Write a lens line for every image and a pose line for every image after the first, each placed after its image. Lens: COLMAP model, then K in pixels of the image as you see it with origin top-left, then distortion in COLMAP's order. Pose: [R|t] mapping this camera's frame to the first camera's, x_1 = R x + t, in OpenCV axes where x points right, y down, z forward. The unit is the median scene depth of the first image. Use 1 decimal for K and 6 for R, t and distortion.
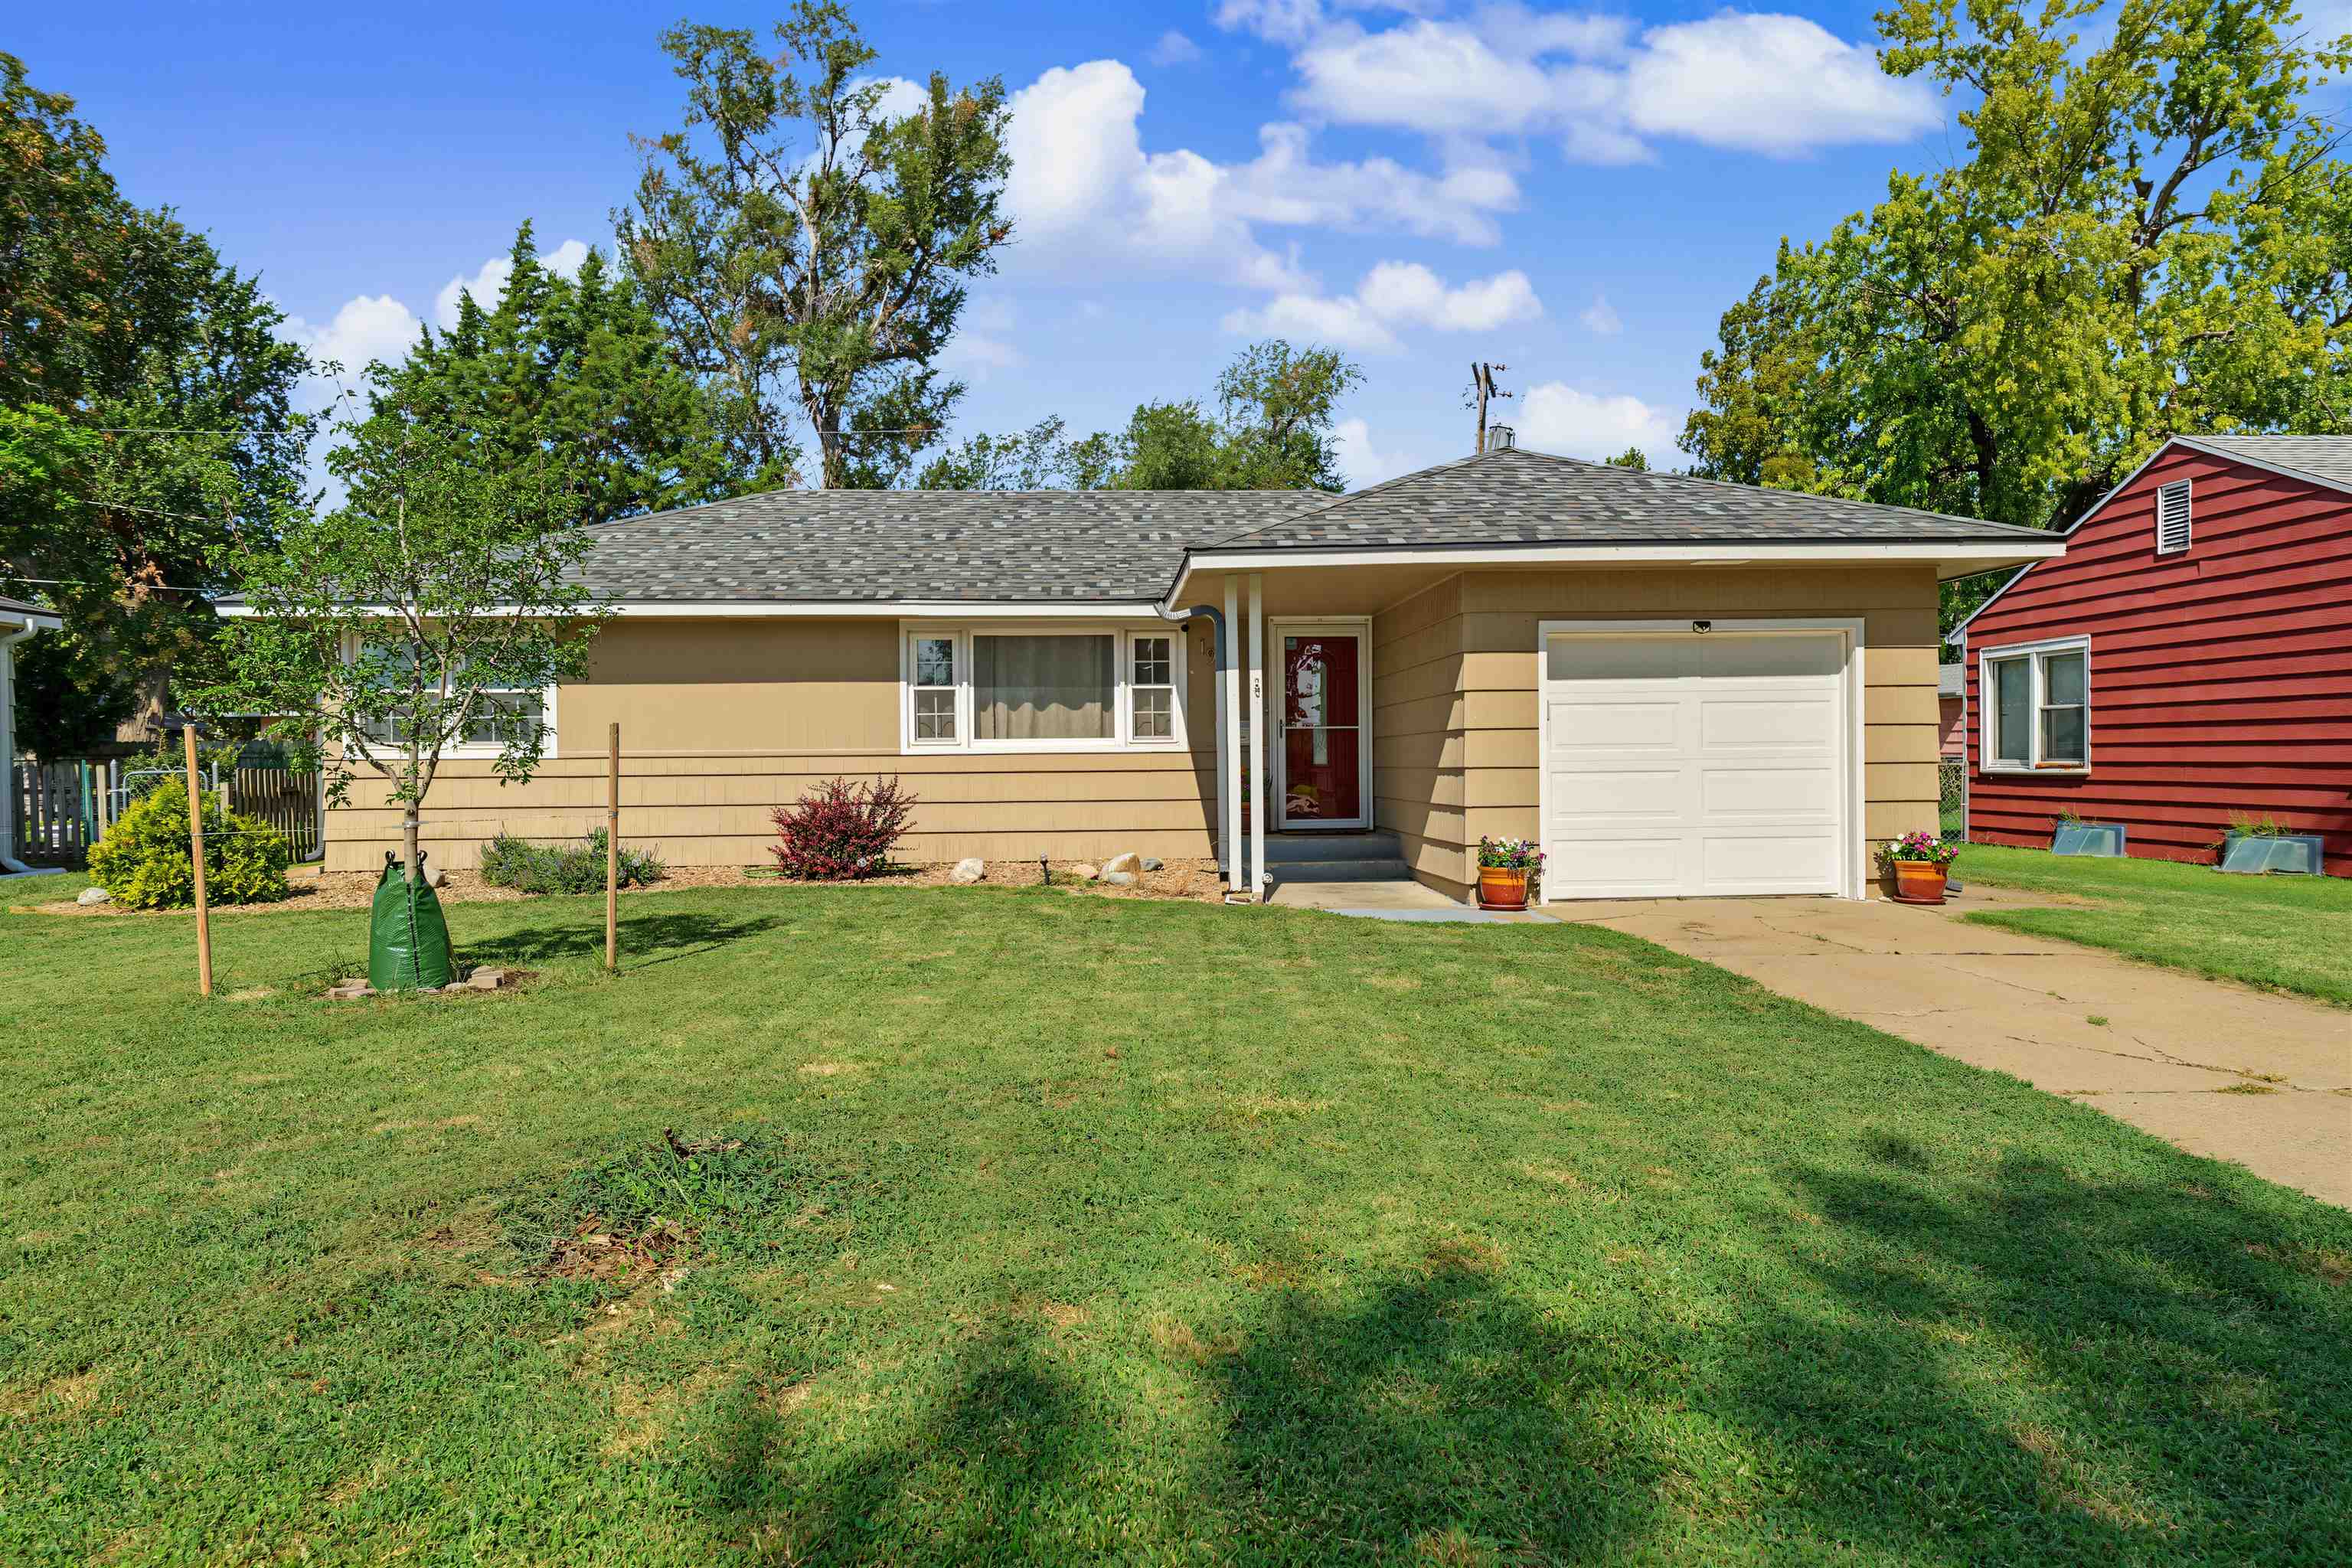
lens RADIAL K [[1557.0, 0, 1176.2], [0, 1557.0, 770.2], [0, 0, 1]] dist [0.030231, 0.000317]
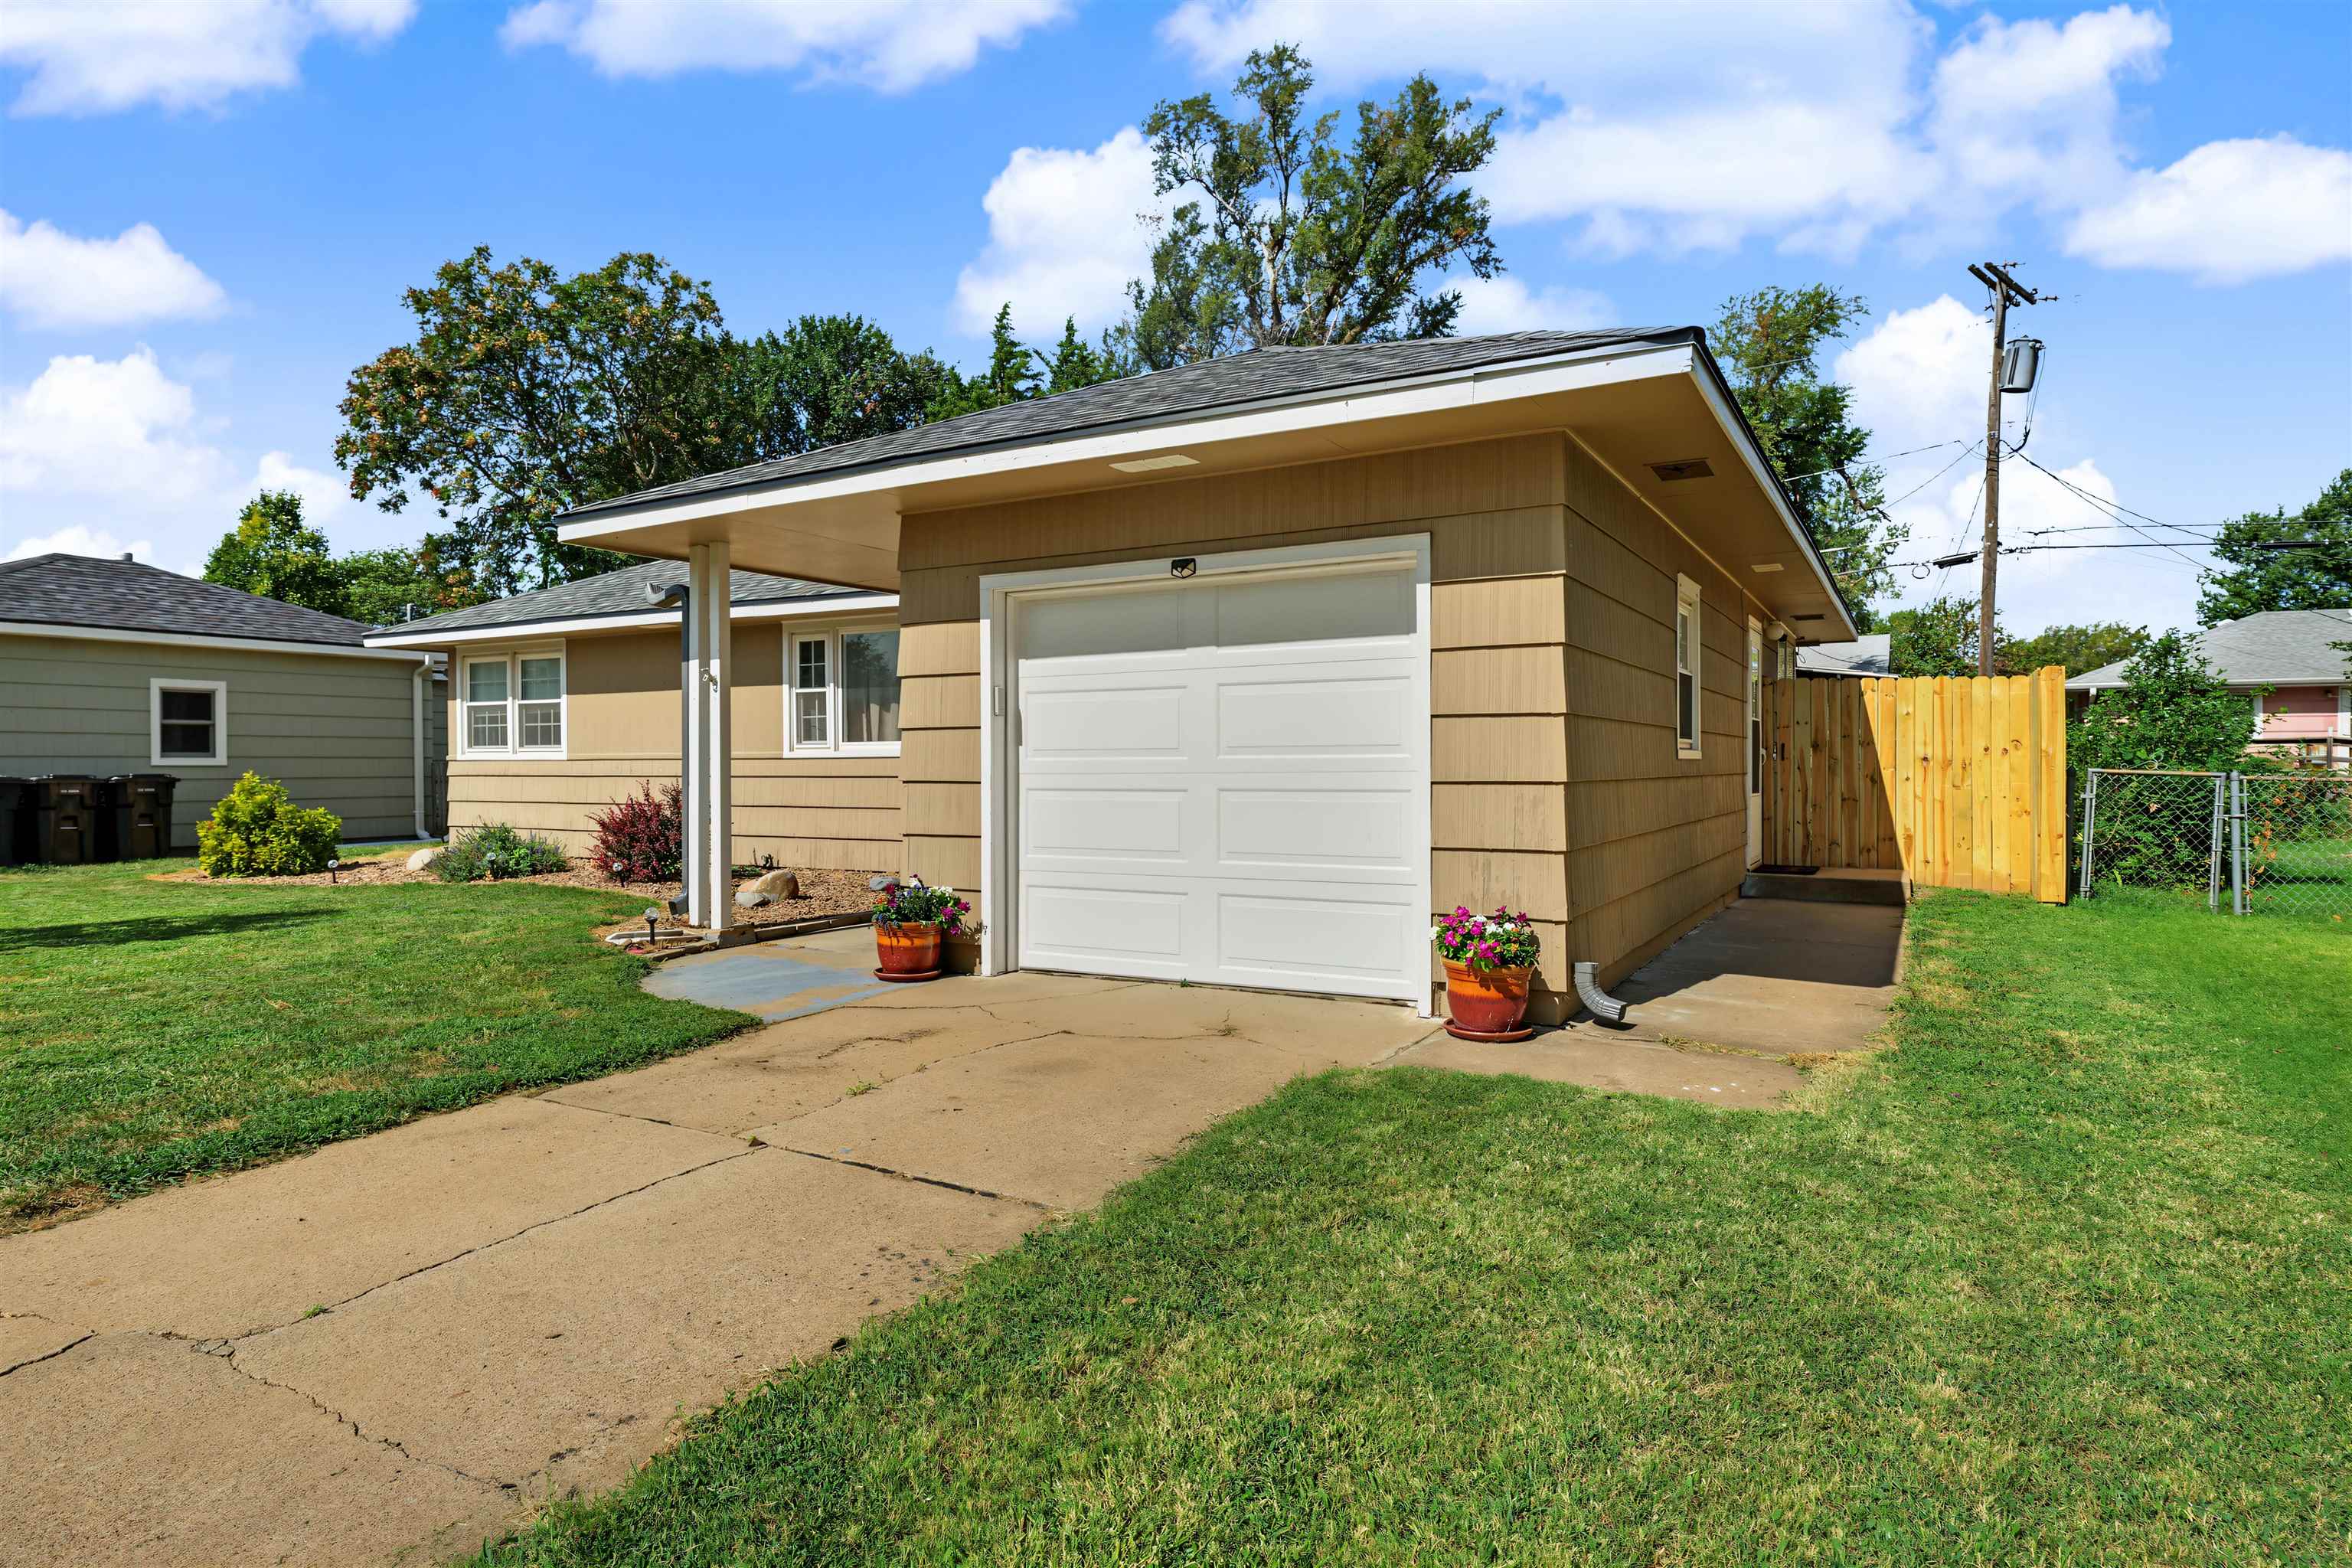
lens RADIAL K [[1344.6, 0, 1169.2], [0, 1344.6, 778.1], [0, 0, 1]] dist [0.008921, 0.000578]
pose [[0.832380, 0.012952, -0.554054, 0.553796], [-0.007120, 0.999894, 0.012679, -0.010658], [0.554160, -0.006609, 0.832384, 0.461635]]
